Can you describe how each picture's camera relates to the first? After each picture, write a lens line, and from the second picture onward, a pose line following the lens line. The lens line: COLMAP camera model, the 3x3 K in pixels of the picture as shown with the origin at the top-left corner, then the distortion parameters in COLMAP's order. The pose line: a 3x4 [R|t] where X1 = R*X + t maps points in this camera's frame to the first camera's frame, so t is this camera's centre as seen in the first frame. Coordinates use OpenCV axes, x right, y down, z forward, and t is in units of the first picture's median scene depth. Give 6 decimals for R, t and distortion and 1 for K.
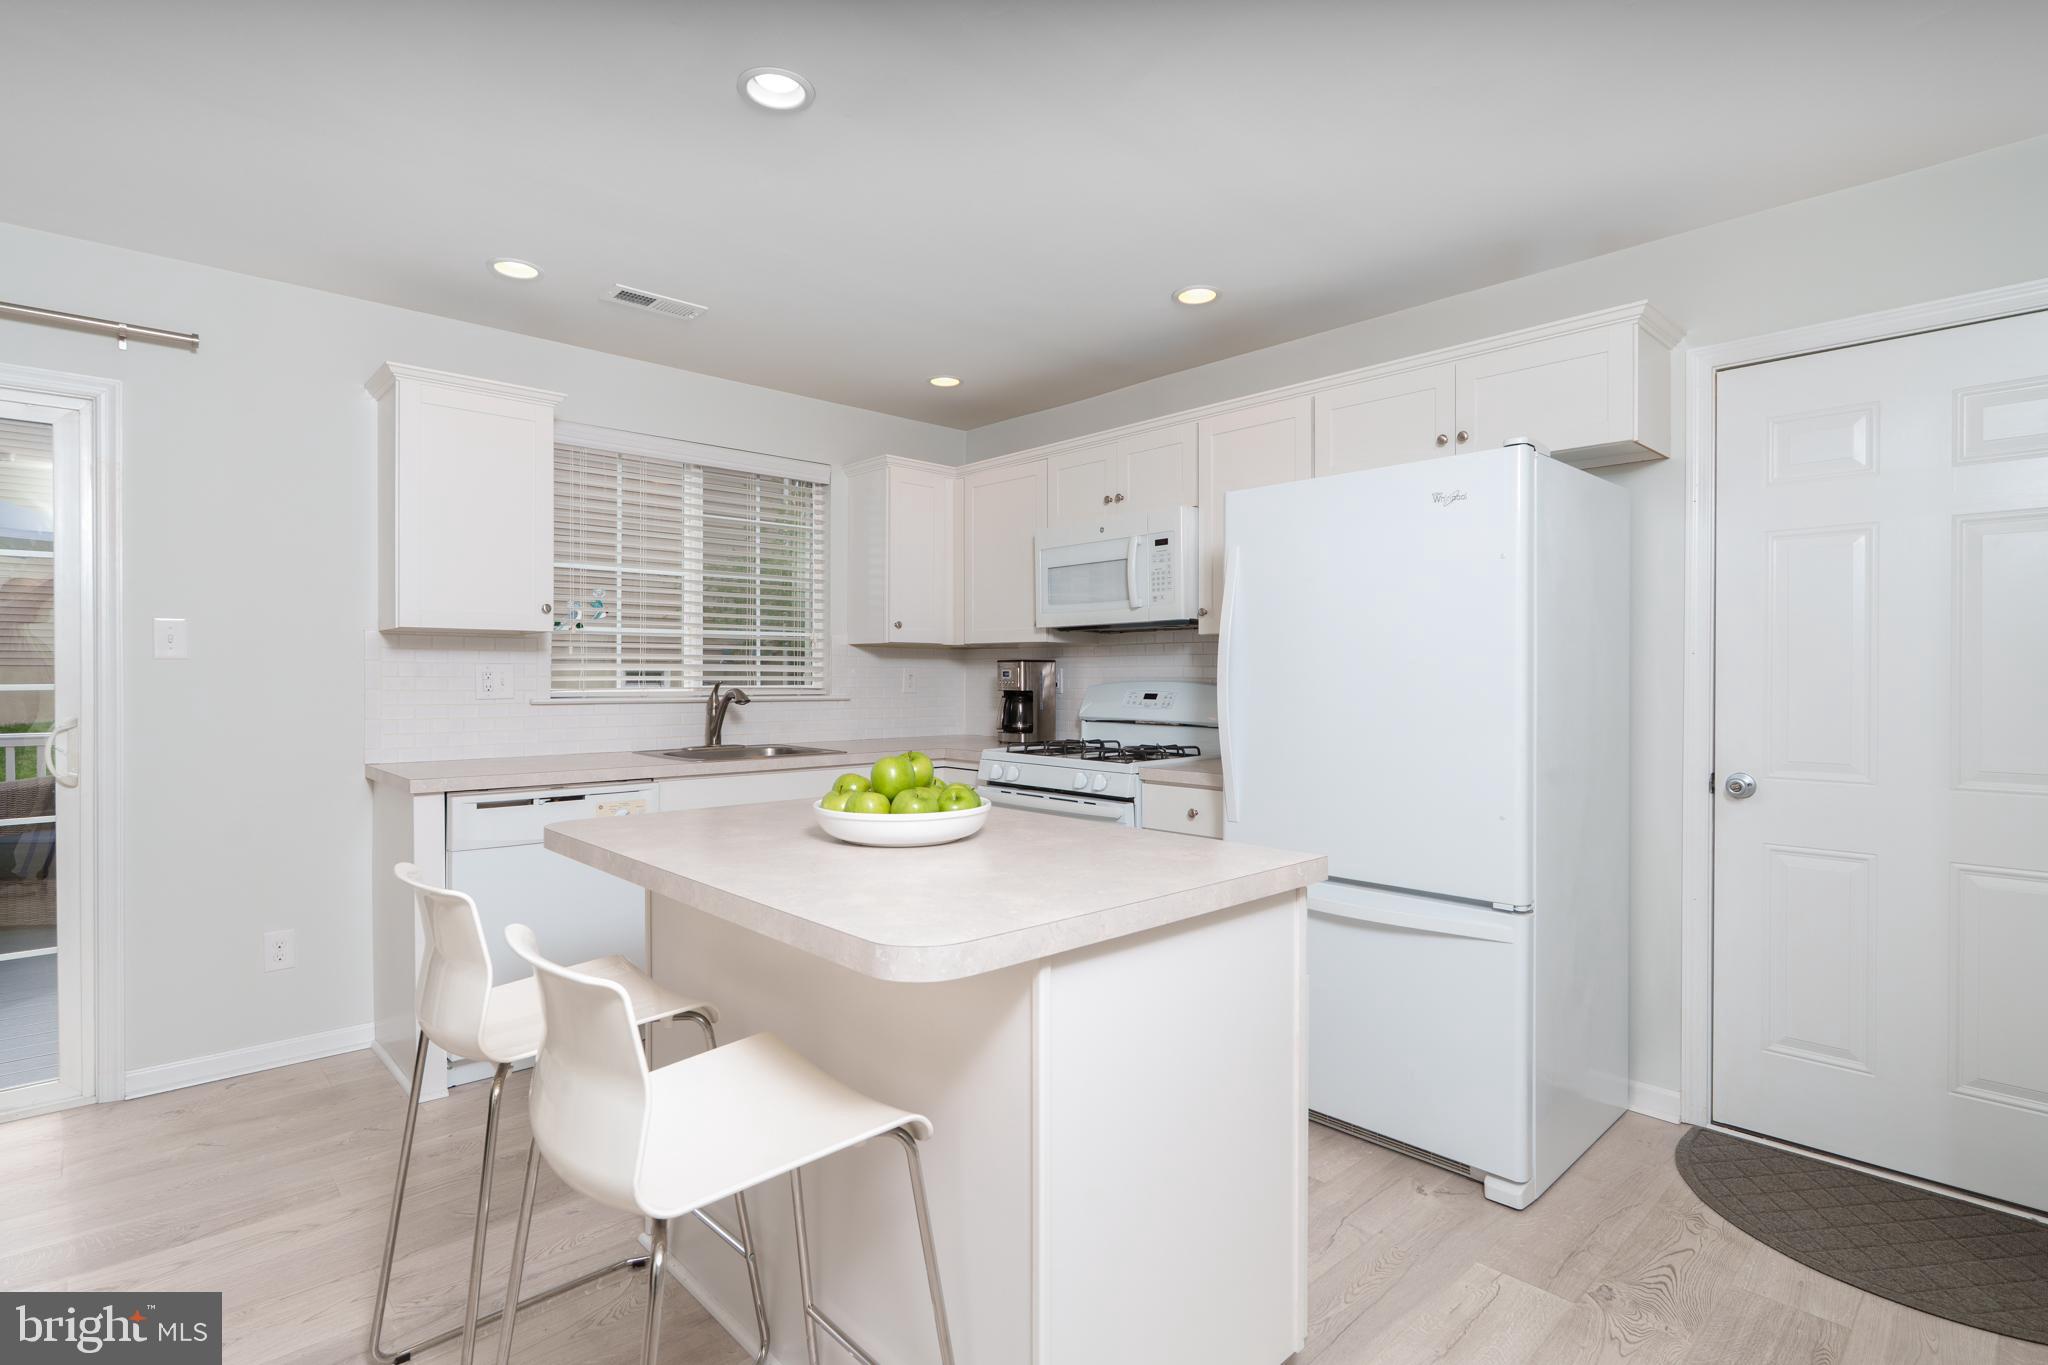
lens RADIAL K [[989.6, 0, 1052.3], [0, 989.6, 680.3], [0, 0, 1]] dist [-0.000155, 0.000148]
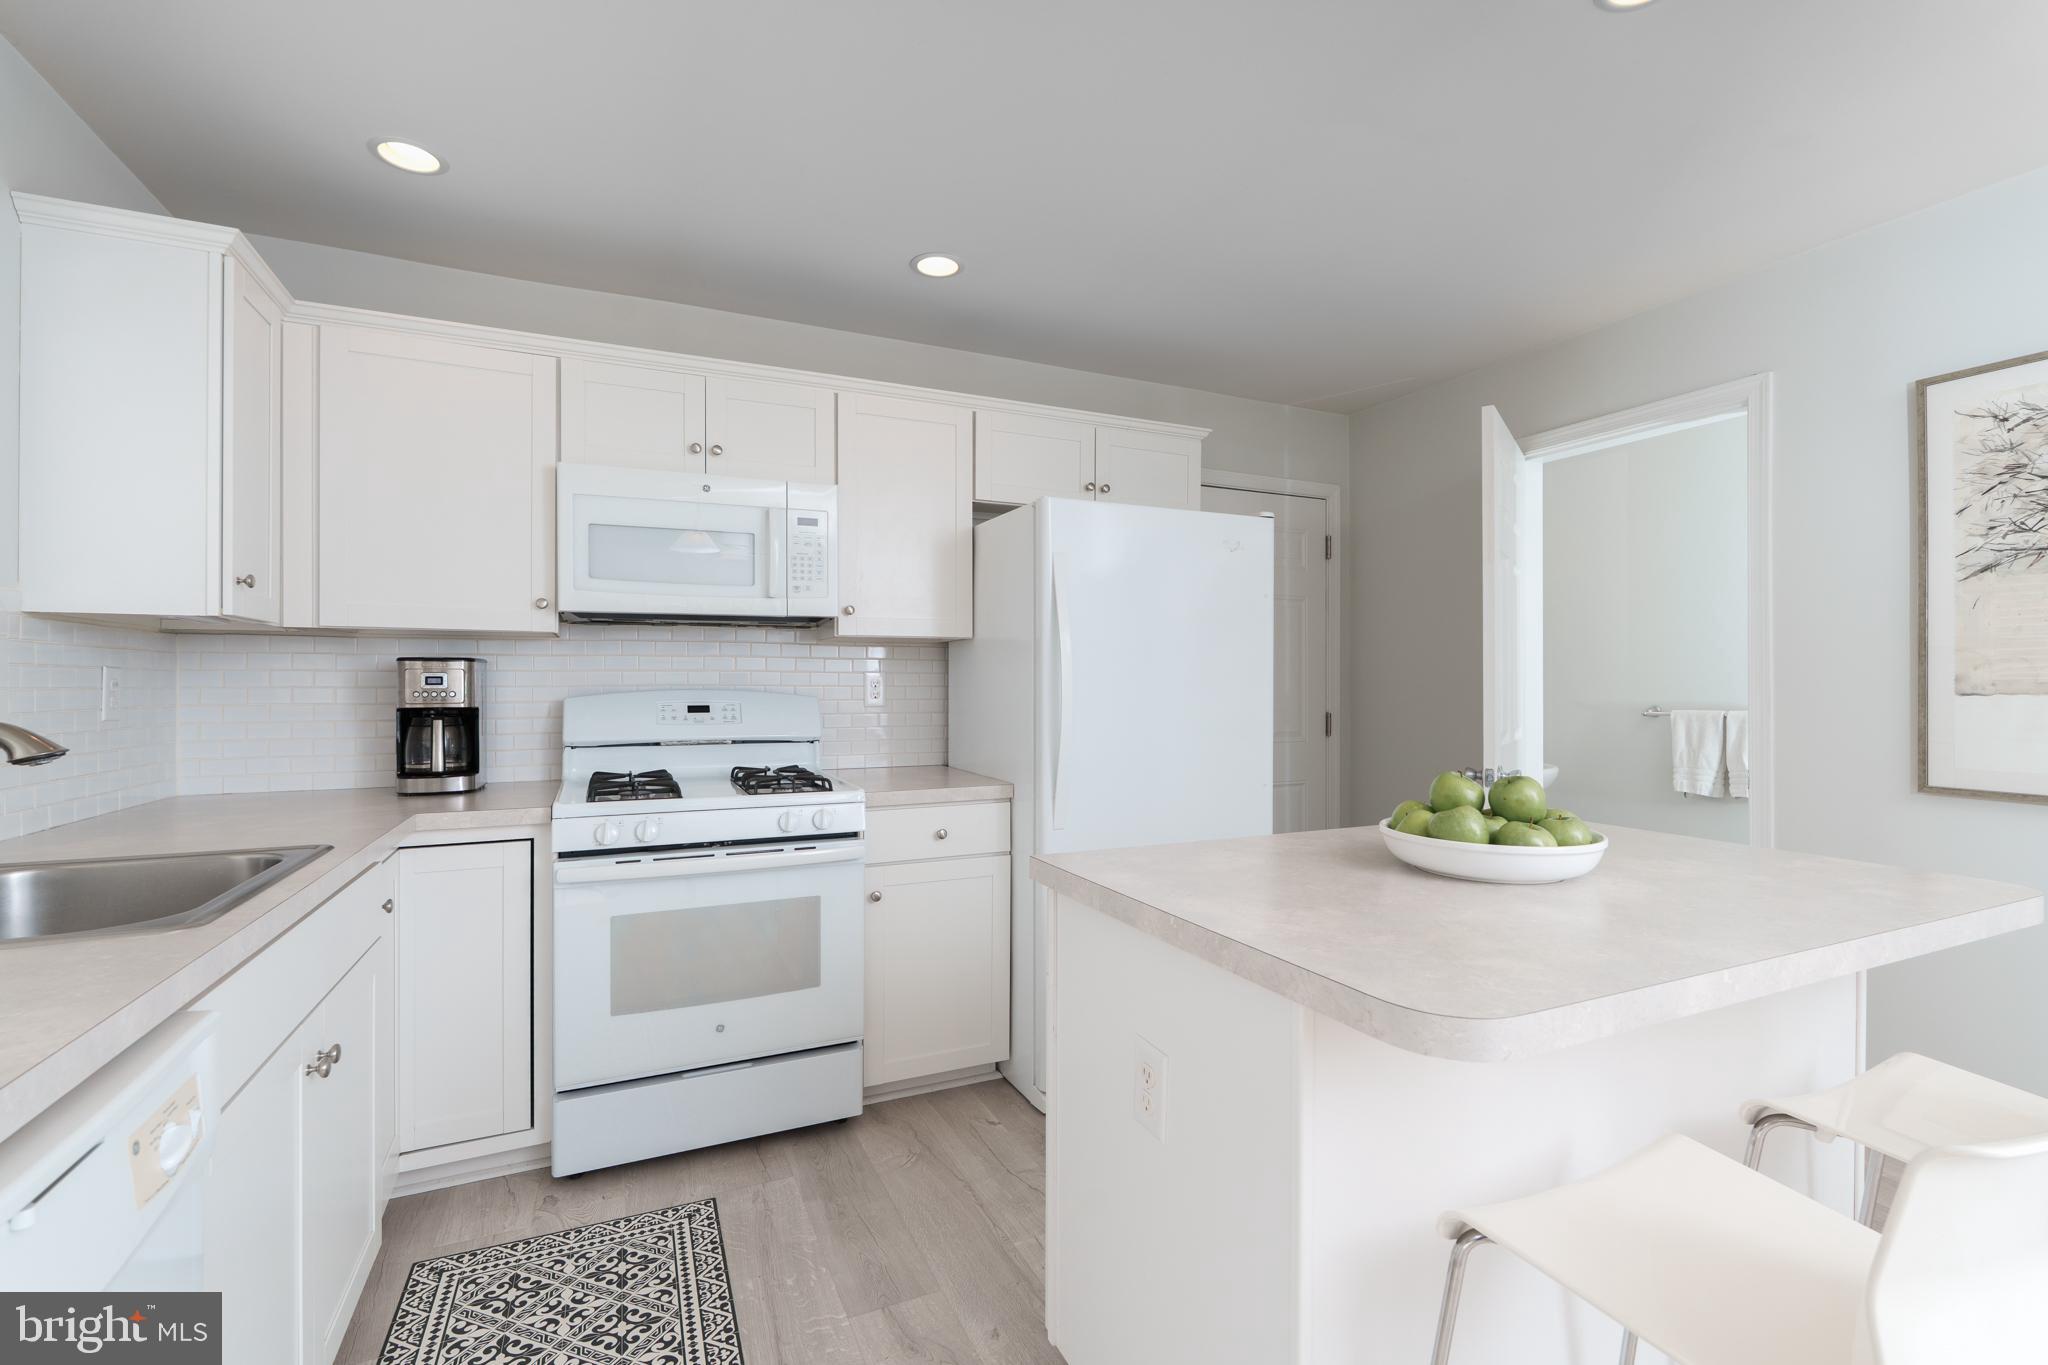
lens RADIAL K [[912.2, 0, 1023.5], [0, 912.2, 678.3], [0, 0, 1]] dist [0.000423, -0.000313]
pose [[0.323658, 0.002265, 0.946171, -0.524176], [0.004554, 0.999982, -0.003951, -0.004308], [-0.946163, 0.005587, 0.323642, 0.550795]]
